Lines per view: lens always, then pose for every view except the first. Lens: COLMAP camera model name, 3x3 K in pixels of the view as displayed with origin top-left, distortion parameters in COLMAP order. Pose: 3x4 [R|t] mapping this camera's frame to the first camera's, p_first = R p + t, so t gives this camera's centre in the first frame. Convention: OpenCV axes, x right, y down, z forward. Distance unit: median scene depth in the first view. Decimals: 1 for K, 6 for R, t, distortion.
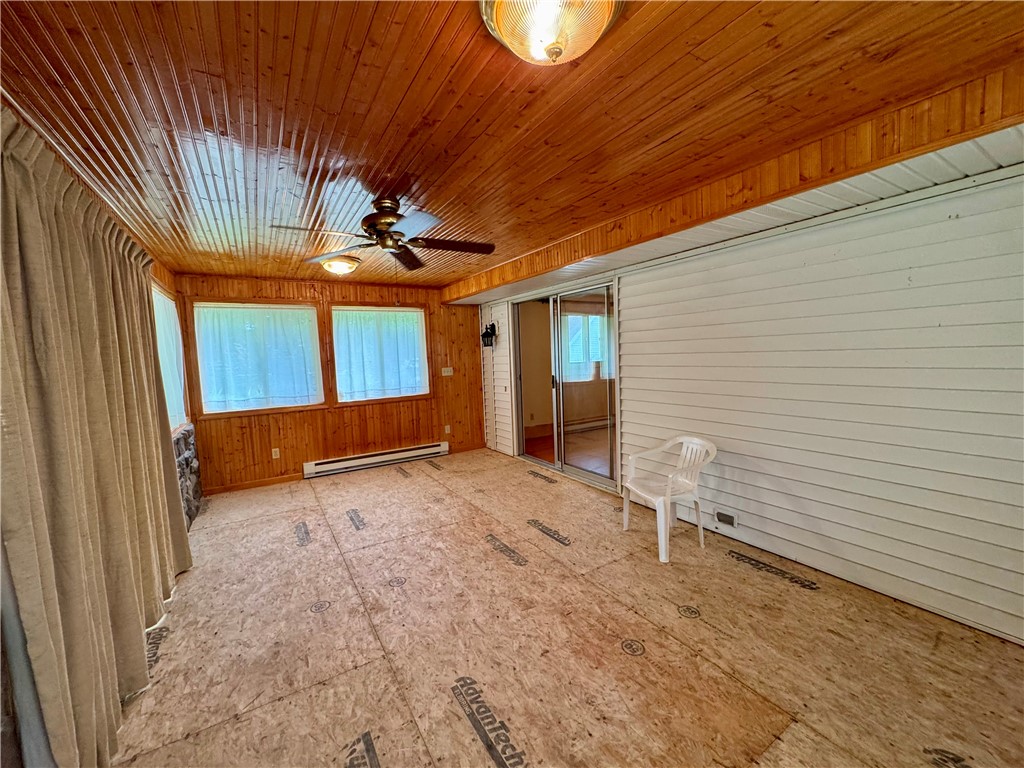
lens RADIAL K [[408.3, 0, 511.7], [0, 408.3, 385.1], [0, 0, 1]] dist [-0.002253, -0.000334]
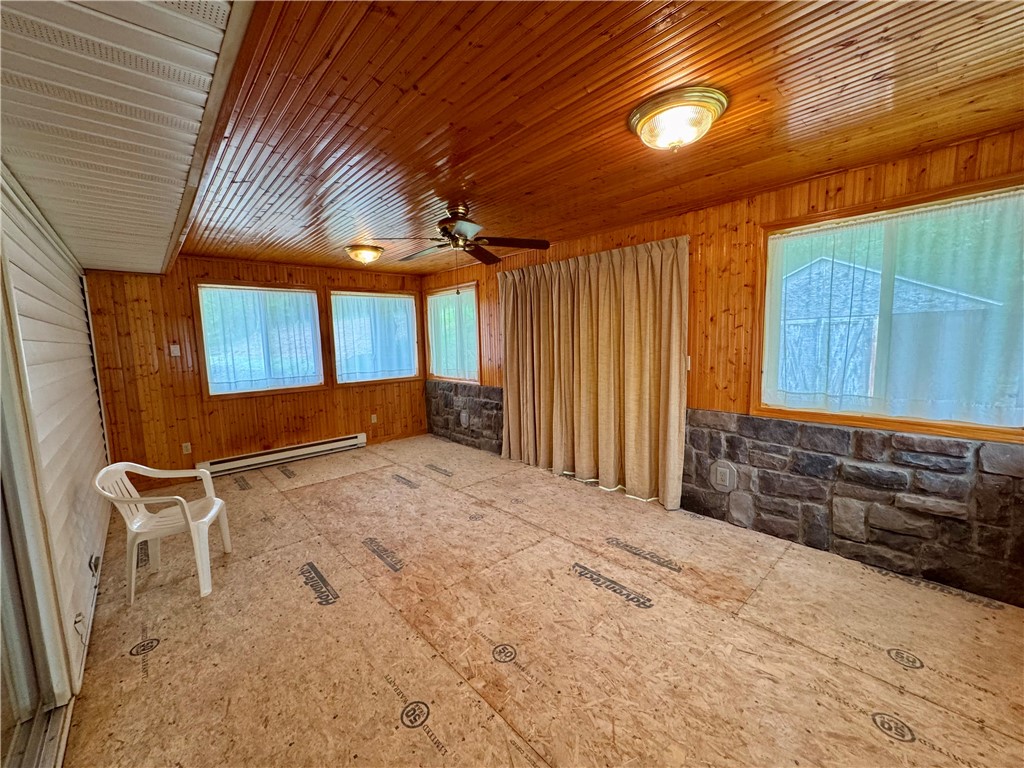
lens RADIAL K [[408.3, 0, 512.2], [0, 408.3, 384.0], [0, 0, 1]] dist [-0.002253, -0.000334]
pose [[-0.981507, 0.085332, -0.171357, -0.165089], [0.051042, 0.979403, 0.195359, -0.129650], [0.184498, 0.182999, -0.965646, 1.714247]]
